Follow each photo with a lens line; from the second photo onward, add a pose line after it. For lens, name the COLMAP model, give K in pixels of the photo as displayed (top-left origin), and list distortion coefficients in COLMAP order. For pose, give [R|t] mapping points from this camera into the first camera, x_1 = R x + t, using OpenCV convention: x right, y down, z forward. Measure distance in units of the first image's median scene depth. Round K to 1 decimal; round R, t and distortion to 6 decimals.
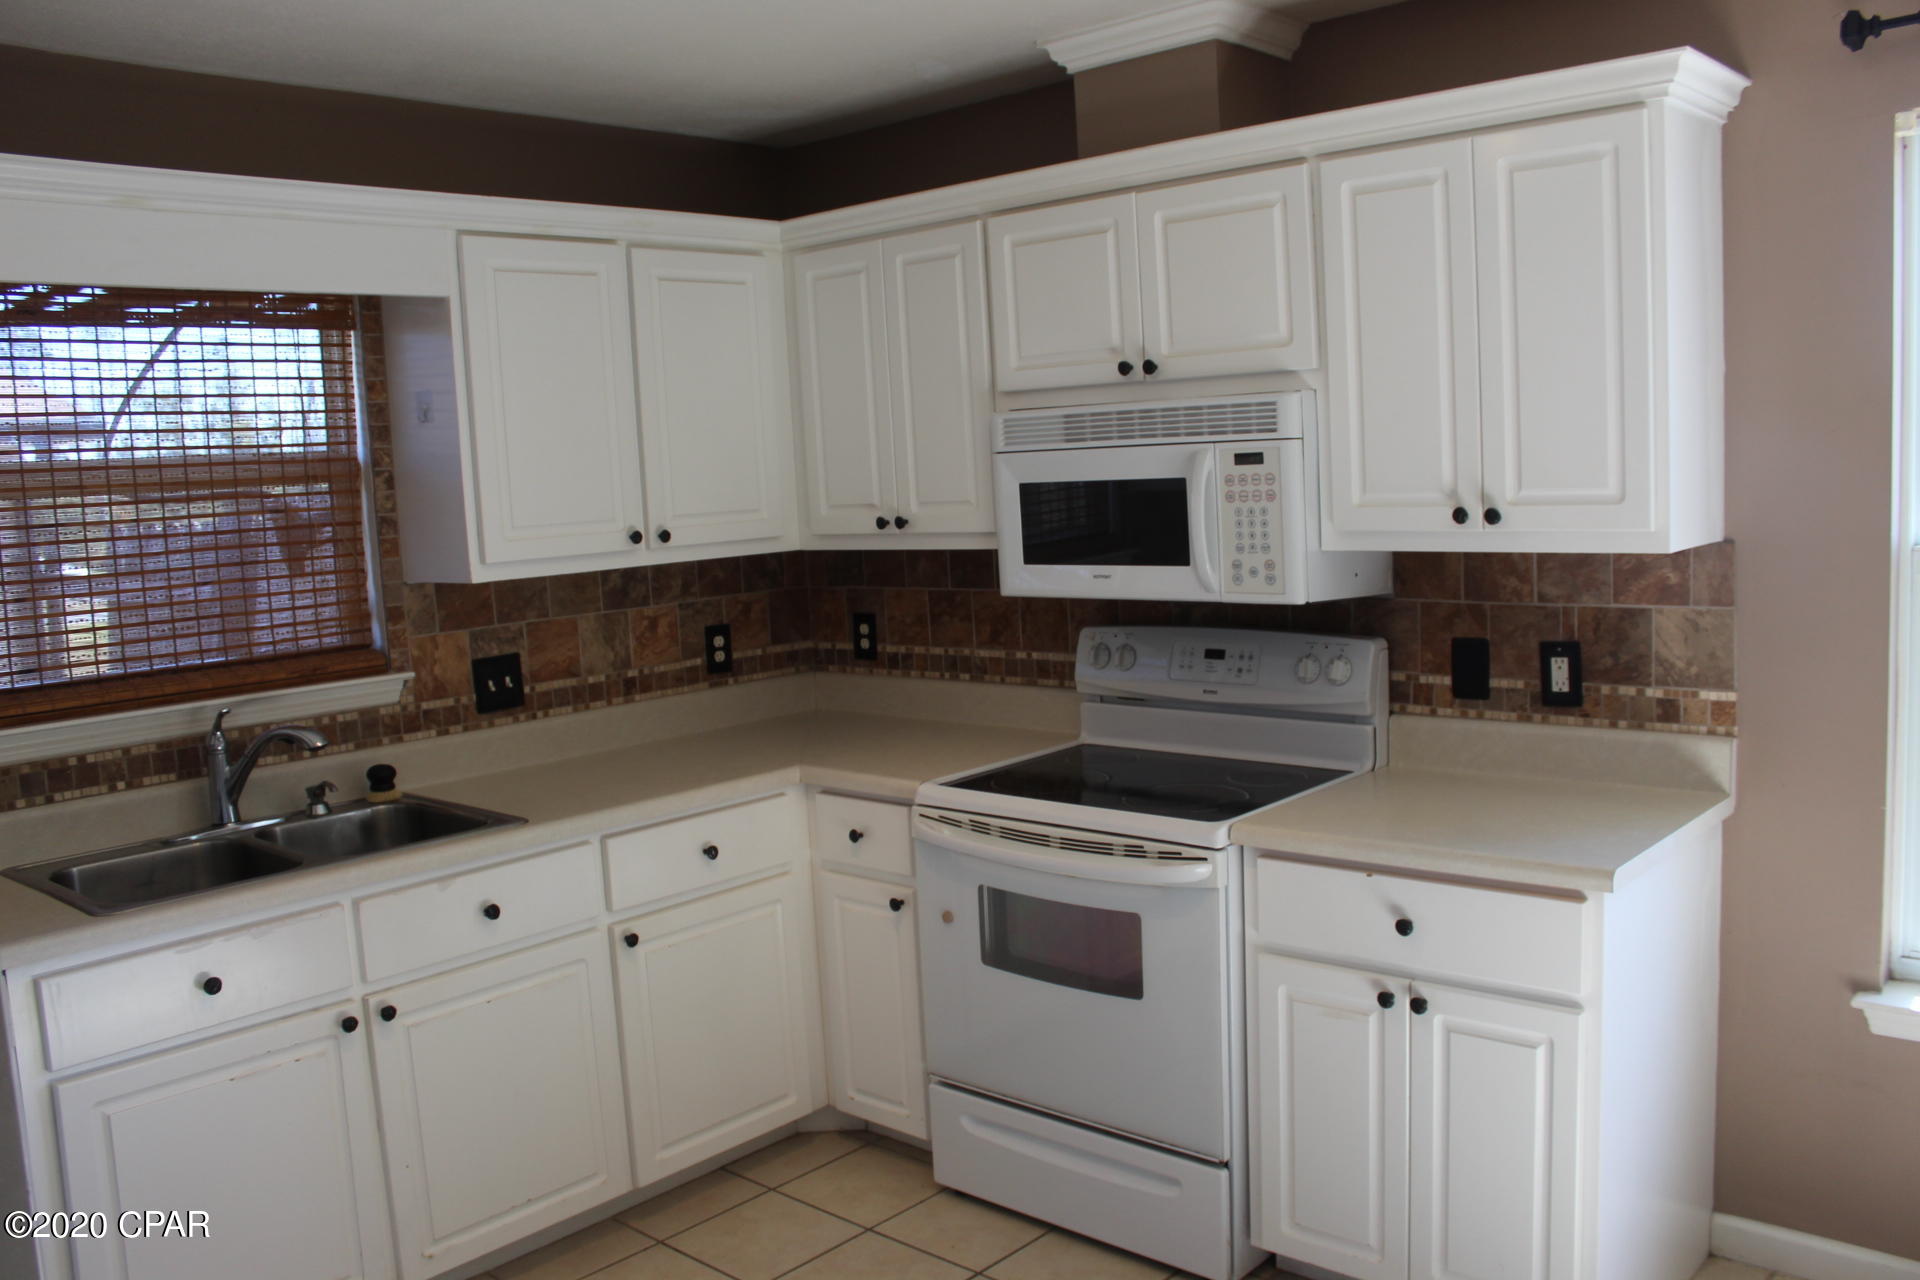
lens RADIAL K [[1597.8, 0, 983.8], [0, 1597.8, 642.0], [0, 0, 1]] dist [-0.155664, 0.135771]
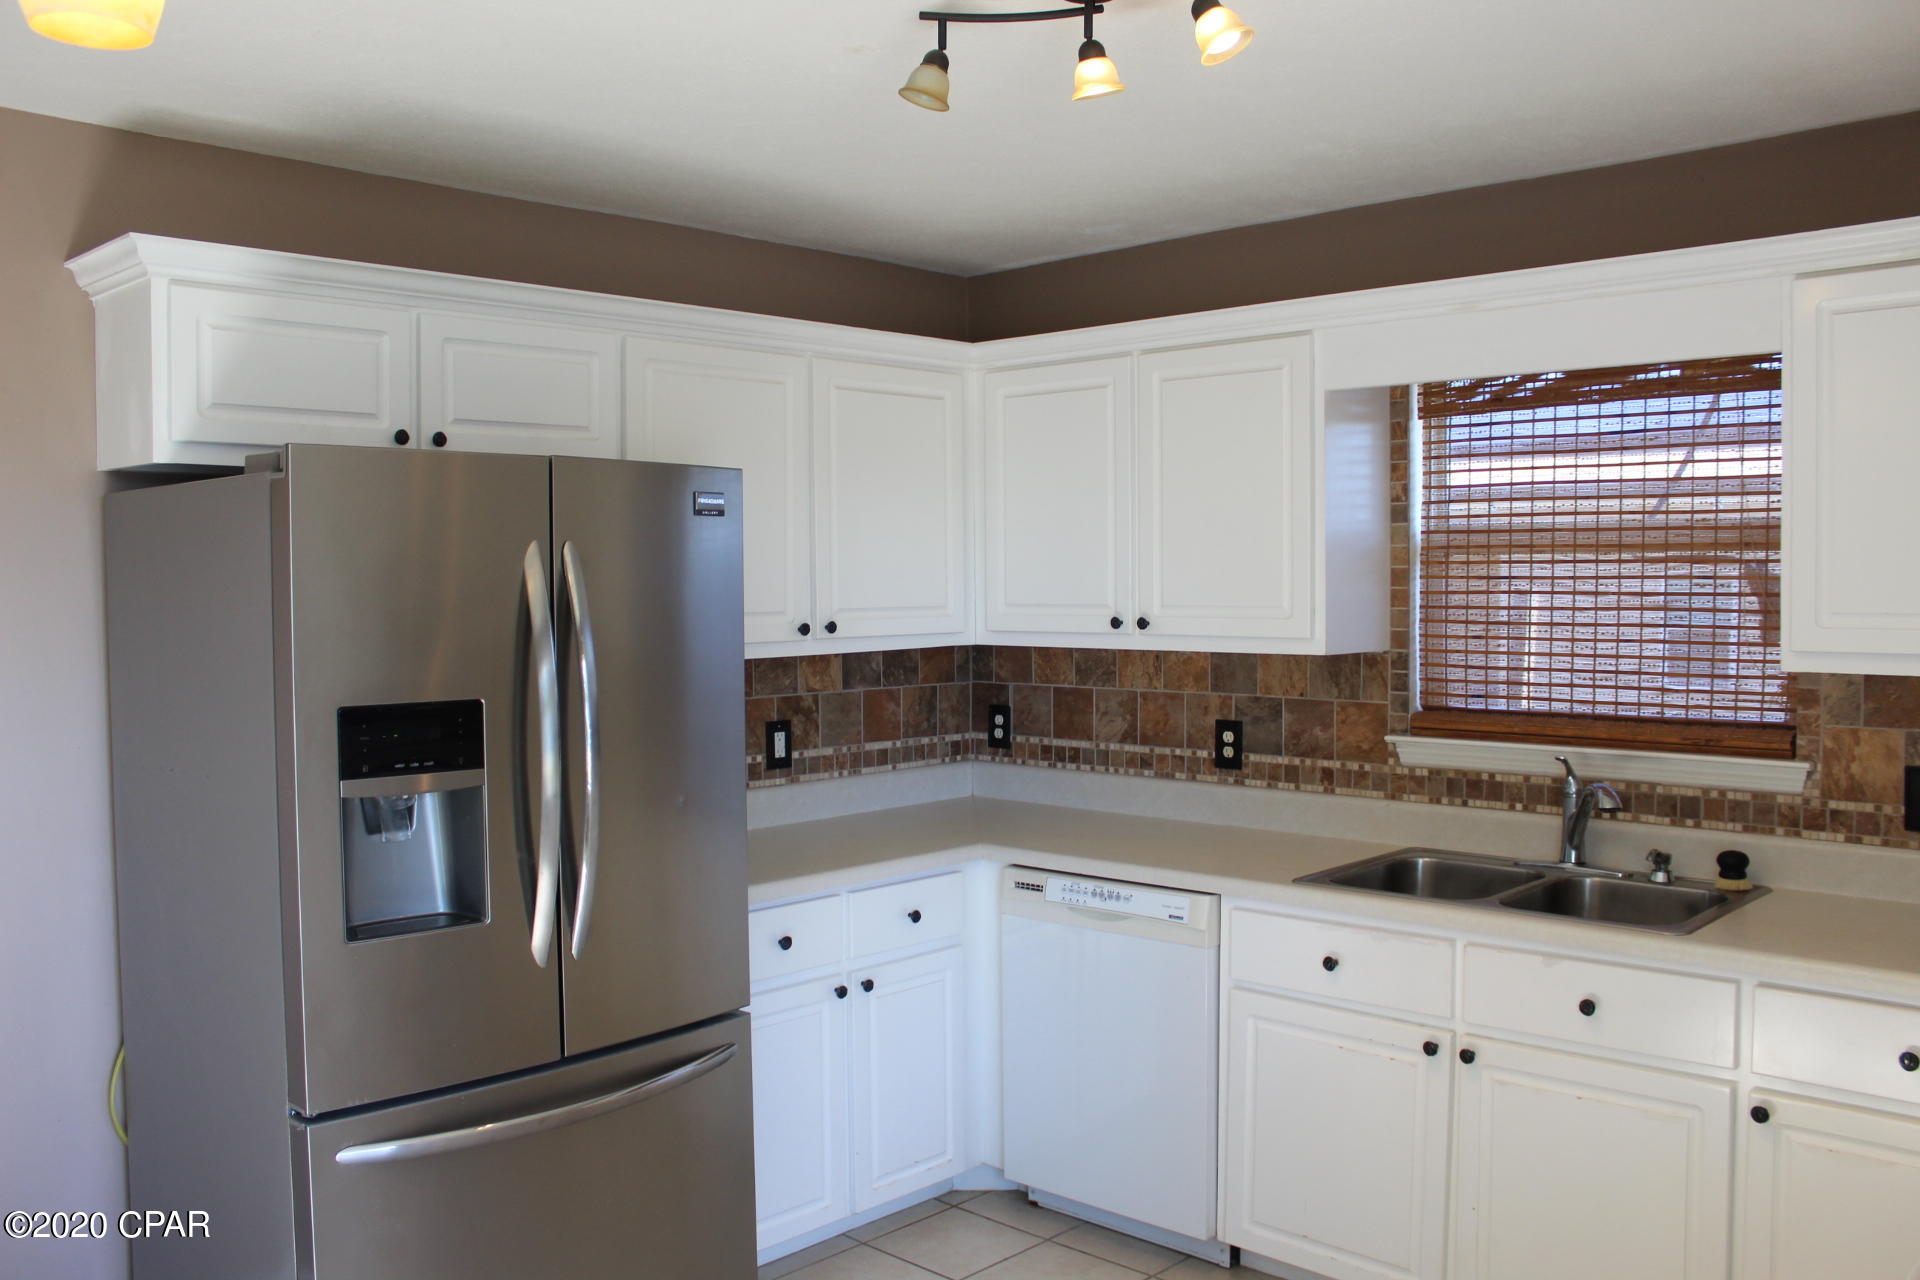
lens RADIAL K [[1597.8, 0, 983.8], [0, 1597.8, 642.0], [0, 0, 1]] dist [-0.155664, 0.135771]
pose [[-0.027679, 0.090980, -0.995468, 0.571193], [-0.101927, 0.990402, 0.093351, -0.091643], [0.994407, 0.104049, -0.018140, 0.580705]]
